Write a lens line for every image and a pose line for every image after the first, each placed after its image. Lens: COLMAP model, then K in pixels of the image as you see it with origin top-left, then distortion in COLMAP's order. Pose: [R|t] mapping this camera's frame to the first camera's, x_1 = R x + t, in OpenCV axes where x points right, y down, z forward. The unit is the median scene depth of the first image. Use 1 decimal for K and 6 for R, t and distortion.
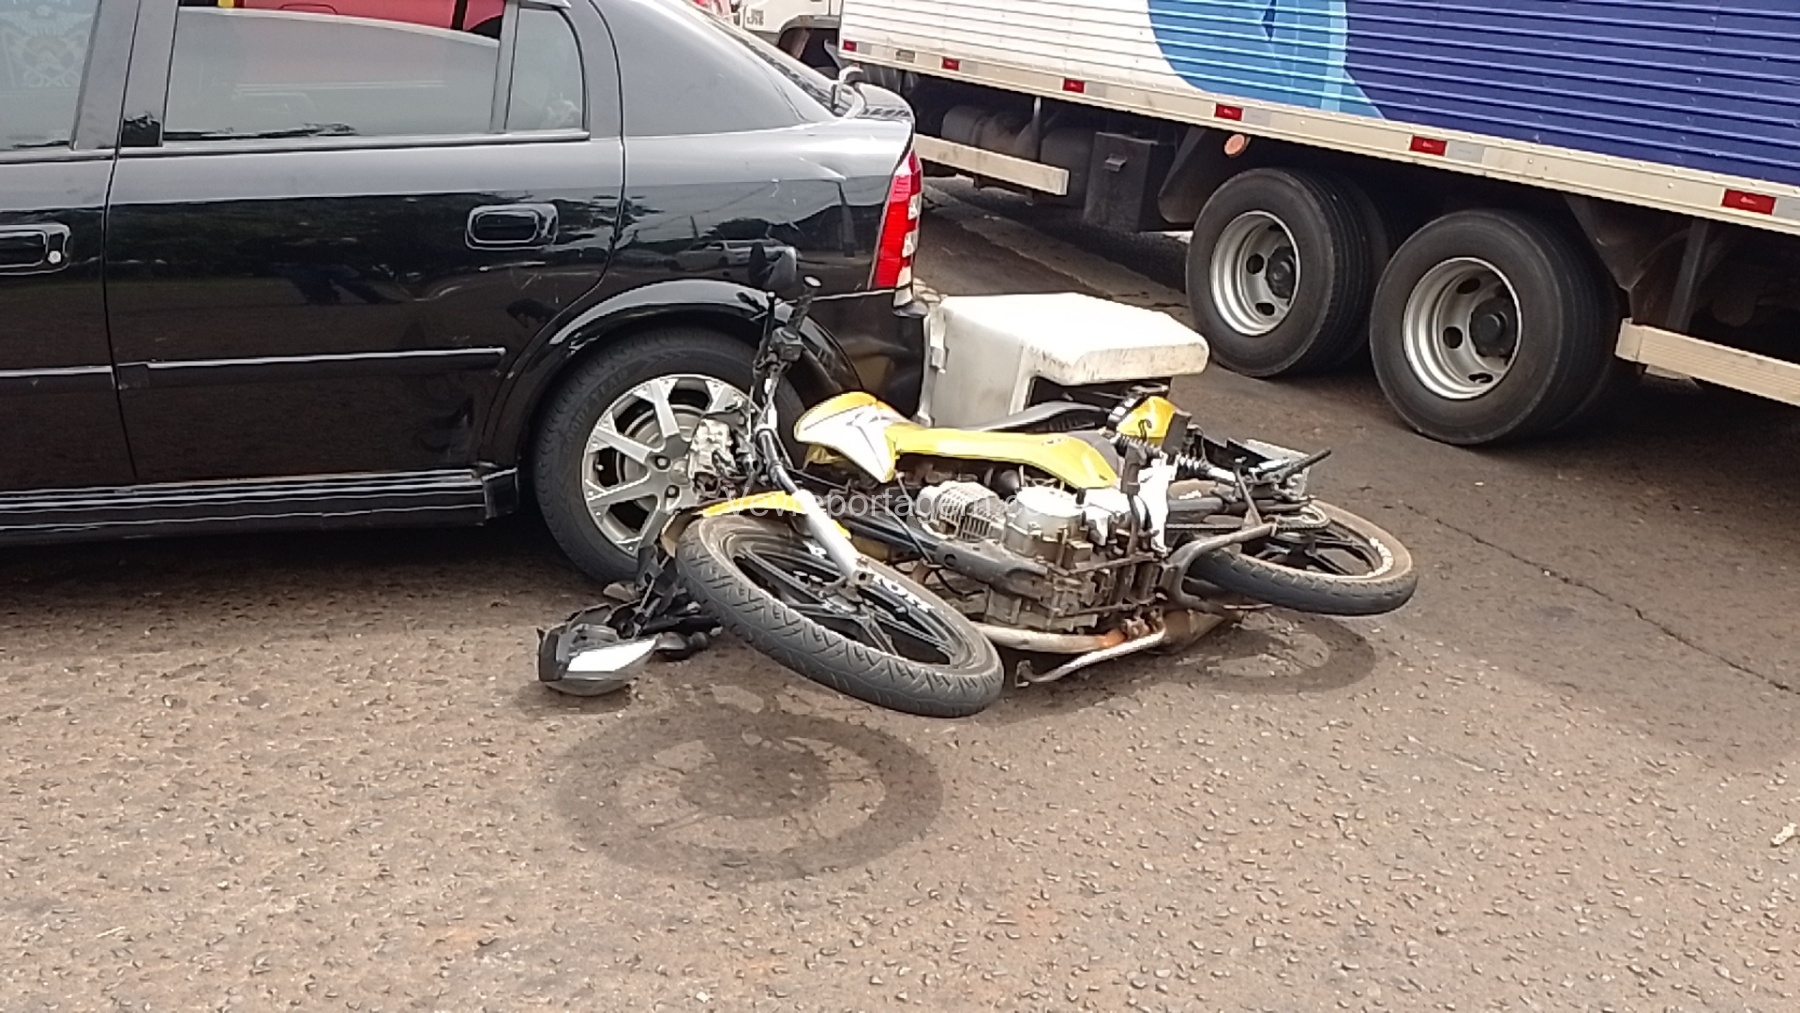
lens RADIAL K [[1607.2, 0, 894.4], [0, 1607.2, 504.6], [0, 0, 1]] dist [0.149505, -0.300422]
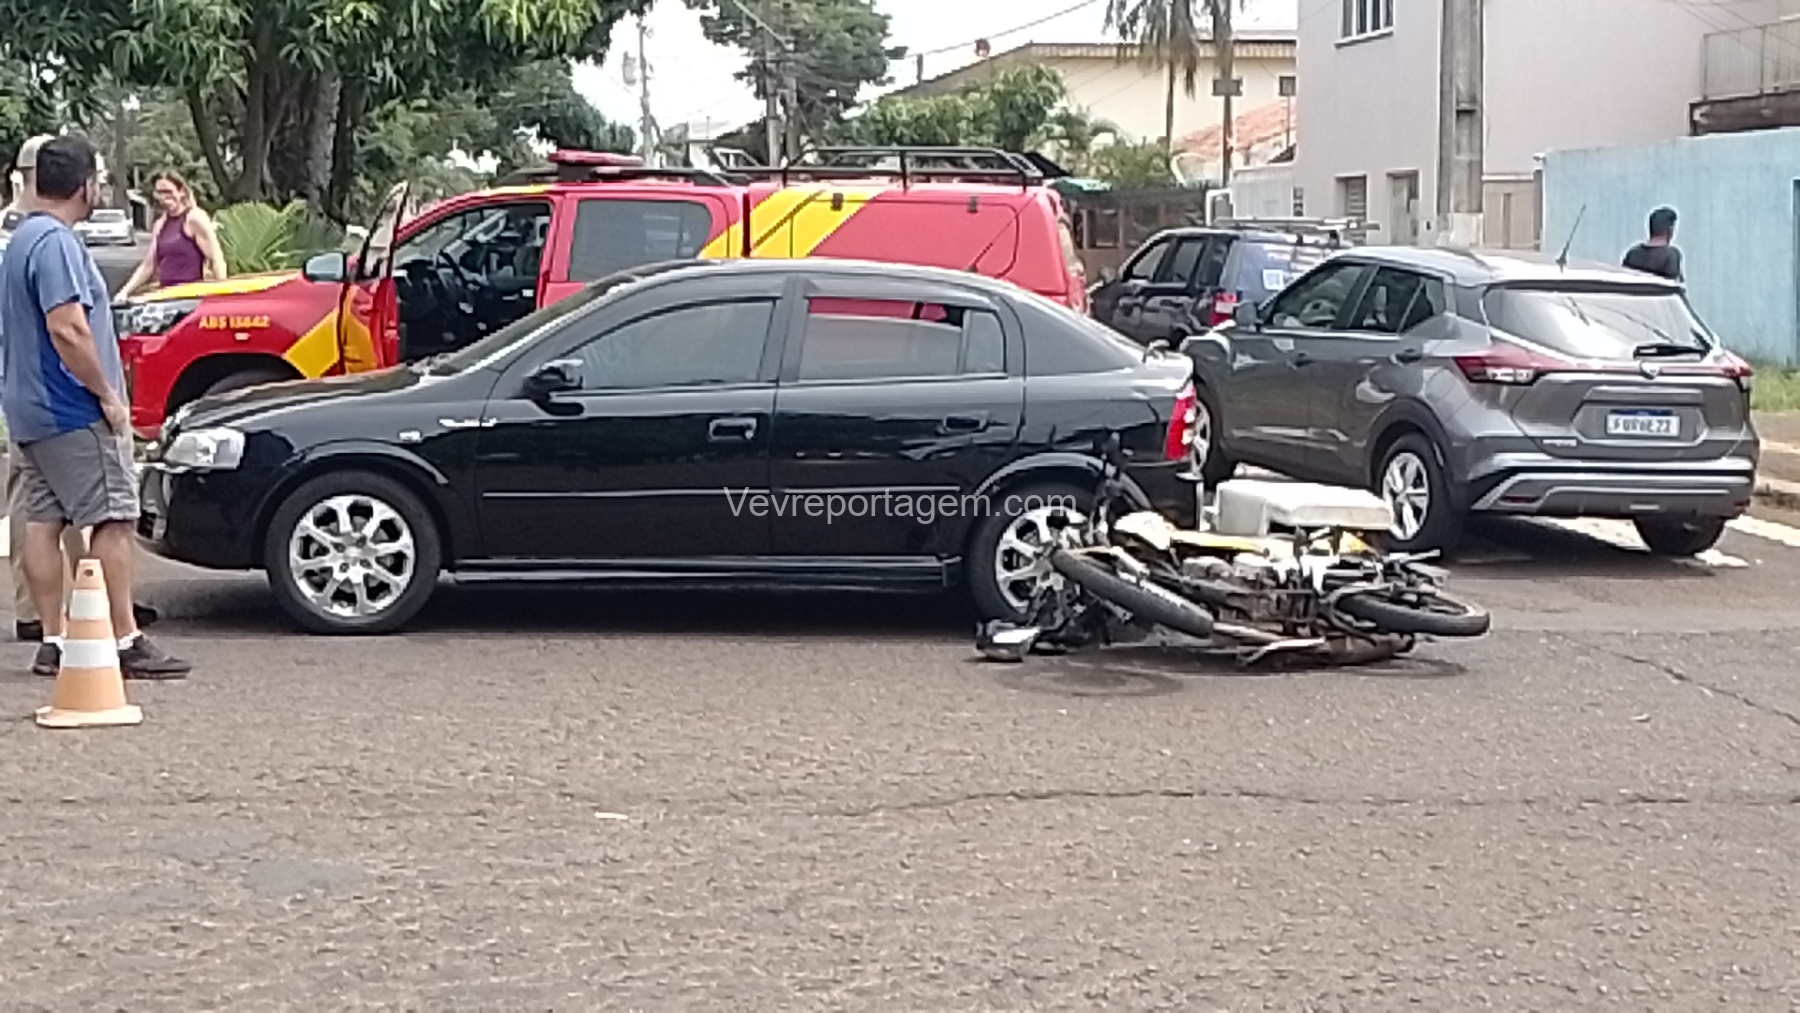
lens RADIAL K [[2468.8, 0, 898.3], [0, 2468.8, 504.9], [0, 0, 1]] dist [-0.000348, -0.064060]
pose [[0.983886, -0.006761, -0.178667, 0.197066], [-0.031986, 0.976507, -0.213096, 0.535708], [0.175911, 0.215378, 0.960556, -1.741745]]
